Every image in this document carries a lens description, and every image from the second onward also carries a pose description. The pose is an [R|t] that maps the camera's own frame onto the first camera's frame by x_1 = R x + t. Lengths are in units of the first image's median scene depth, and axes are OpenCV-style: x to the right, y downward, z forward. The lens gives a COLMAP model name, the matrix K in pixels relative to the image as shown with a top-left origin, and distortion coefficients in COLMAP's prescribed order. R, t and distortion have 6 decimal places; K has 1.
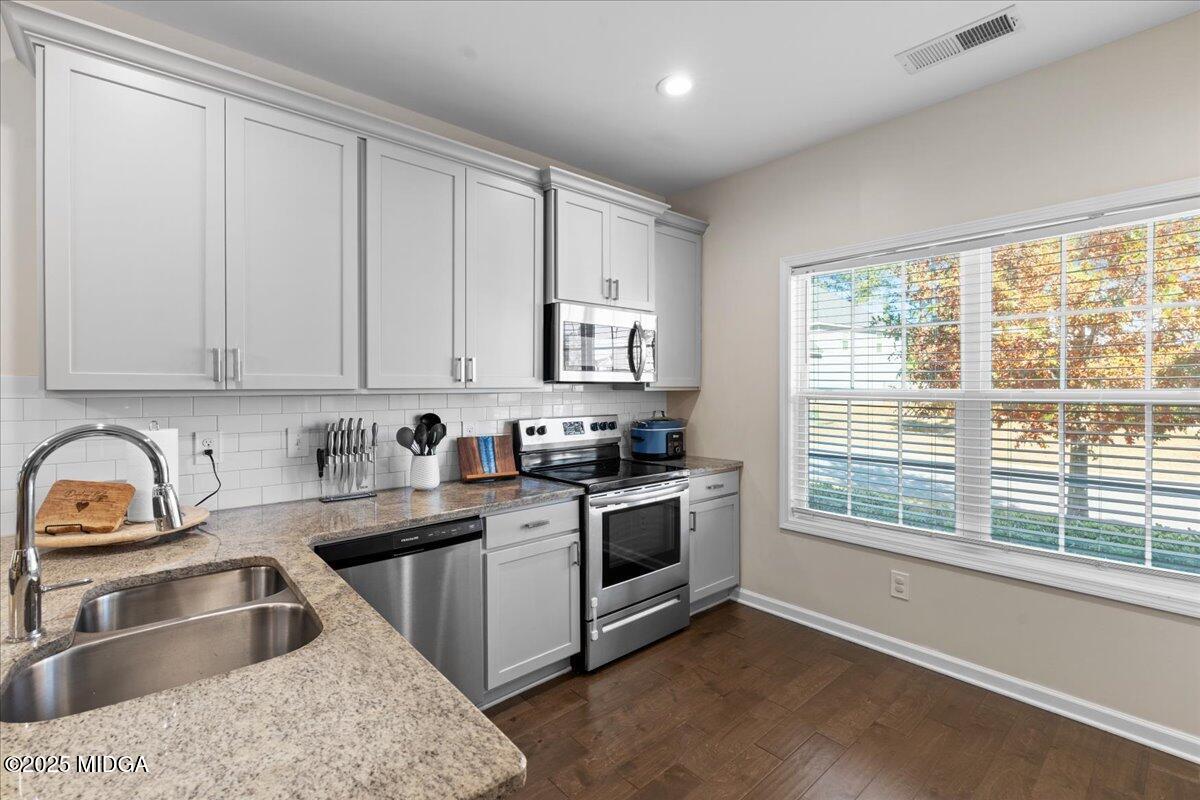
lens RADIAL K [[532.6, 0, 601.0], [0, 532.6, 392.6], [0, 0, 1]] dist [-0.004309, -0.000044]
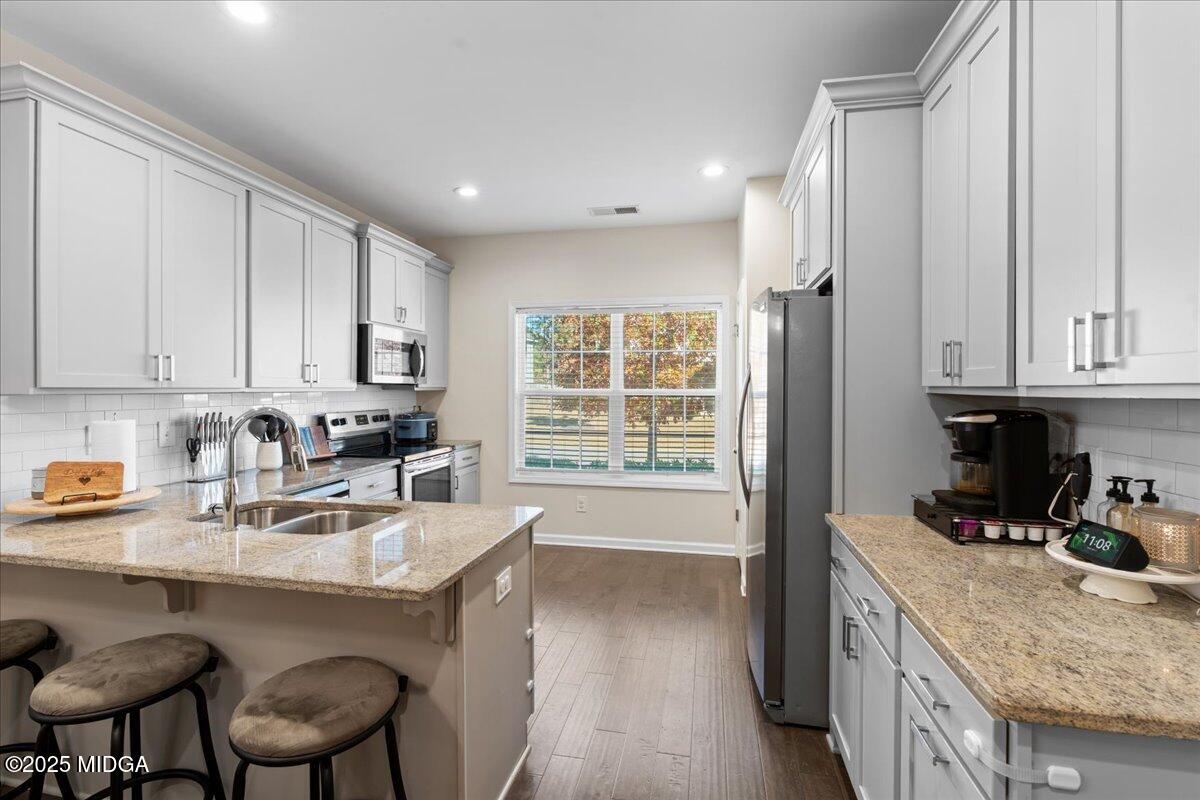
lens RADIAL K [[545.3, 0, 597.5], [0, 545.3, 392.0], [0, 0, 1]] dist [-0.005362, 0.000224]
pose [[0.798809, -0.001435, 0.601582, -0.445119], [0.003775, 0.999989, -0.002627, 0.007573], [-0.601572, 0.004370, 0.798806, -0.425829]]
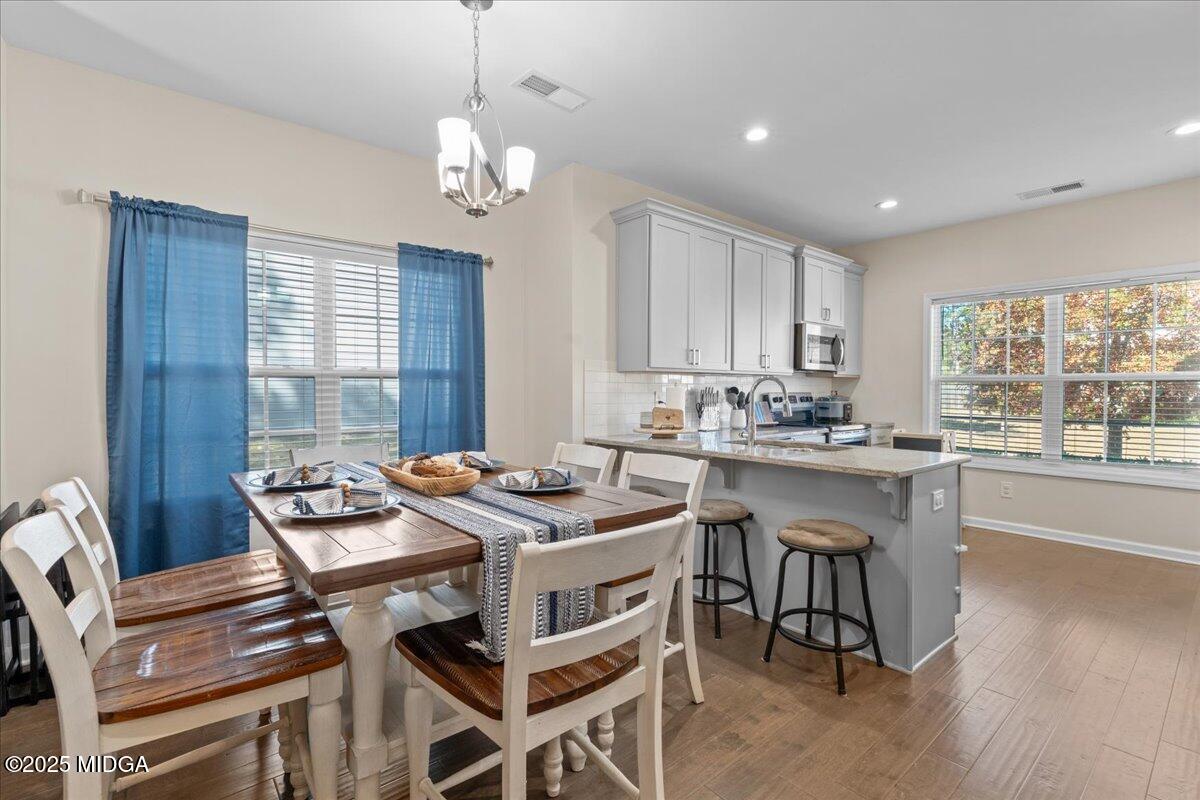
lens RADIAL K [[545.3, 0, 597.5], [0, 545.3, 392.0], [0, 0, 1]] dist [-0.005362, 0.000224]
pose [[0.999586, 0.005967, -0.028140, -0.691654], [-0.006090, 0.999972, -0.004274, 0.064651], [0.028113, 0.004444, 0.999595, -0.765832]]
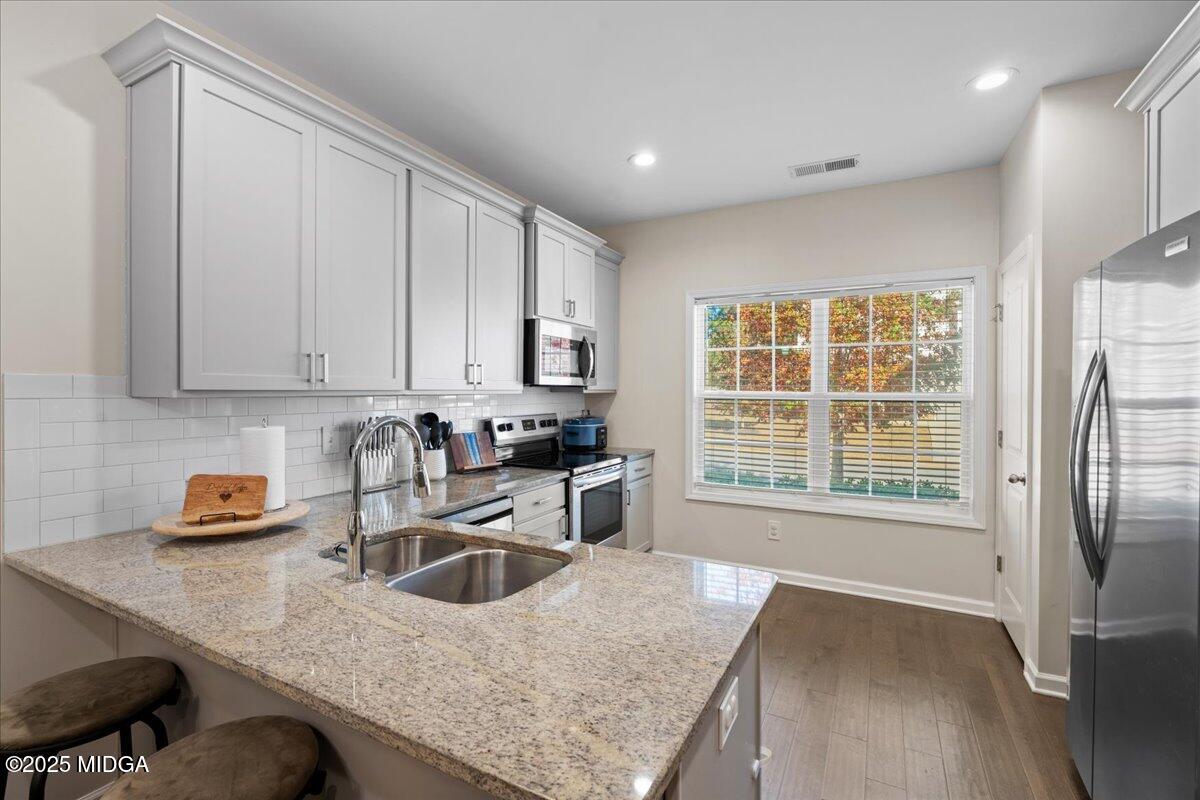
lens RADIAL K [[532.6, 0, 601.0], [0, 532.6, 392.6], [0, 0, 1]] dist [-0.004309, -0.000044]
pose [[0.935596, 0.002150, 0.353066, -0.366818], [0.000012, 0.999981, -0.006119, 0.004053], [-0.353072, 0.005729, 0.935579, -0.163159]]
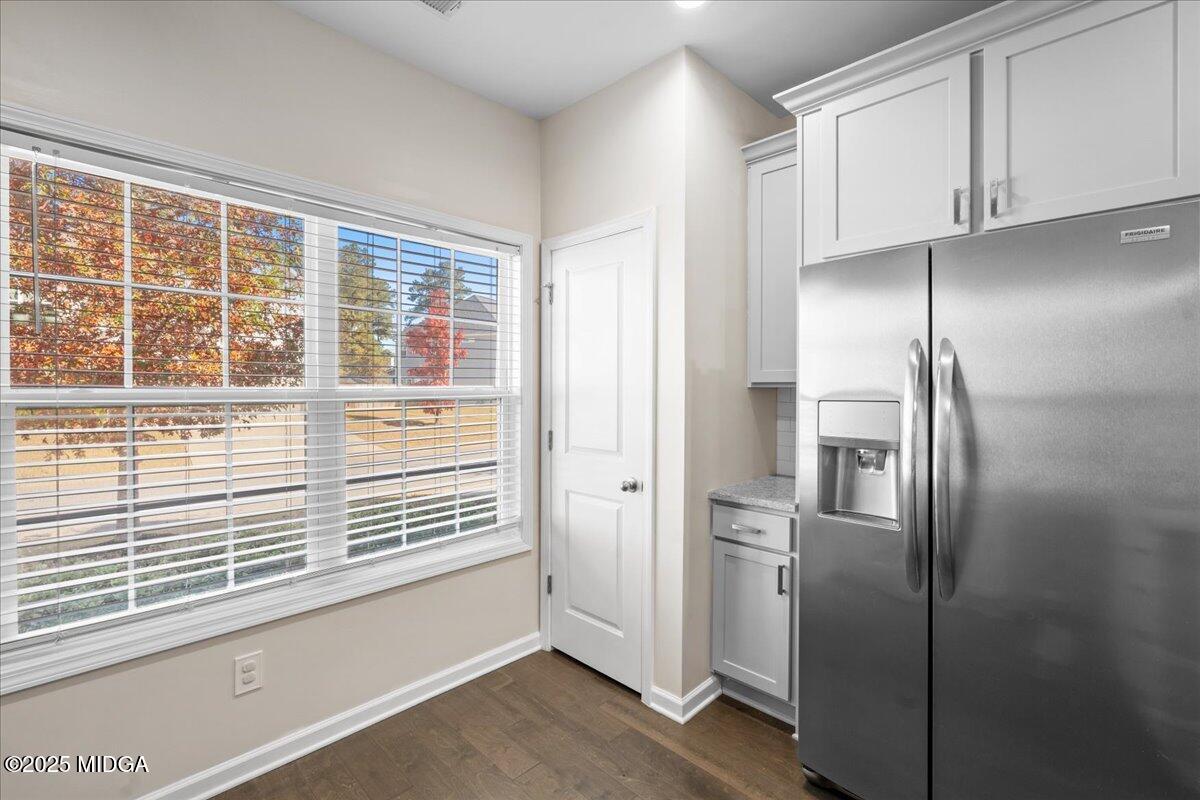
lens RADIAL K [[532.6, 0, 601.0], [0, 532.6, 392.6], [0, 0, 1]] dist [-0.004309, -0.000044]
pose [[-0.072796, -0.011841, 0.997277, -0.150560], [0.009937, 0.999871, 0.012598, -0.004308], [-0.997297, 0.010827, -0.072669, 0.585014]]
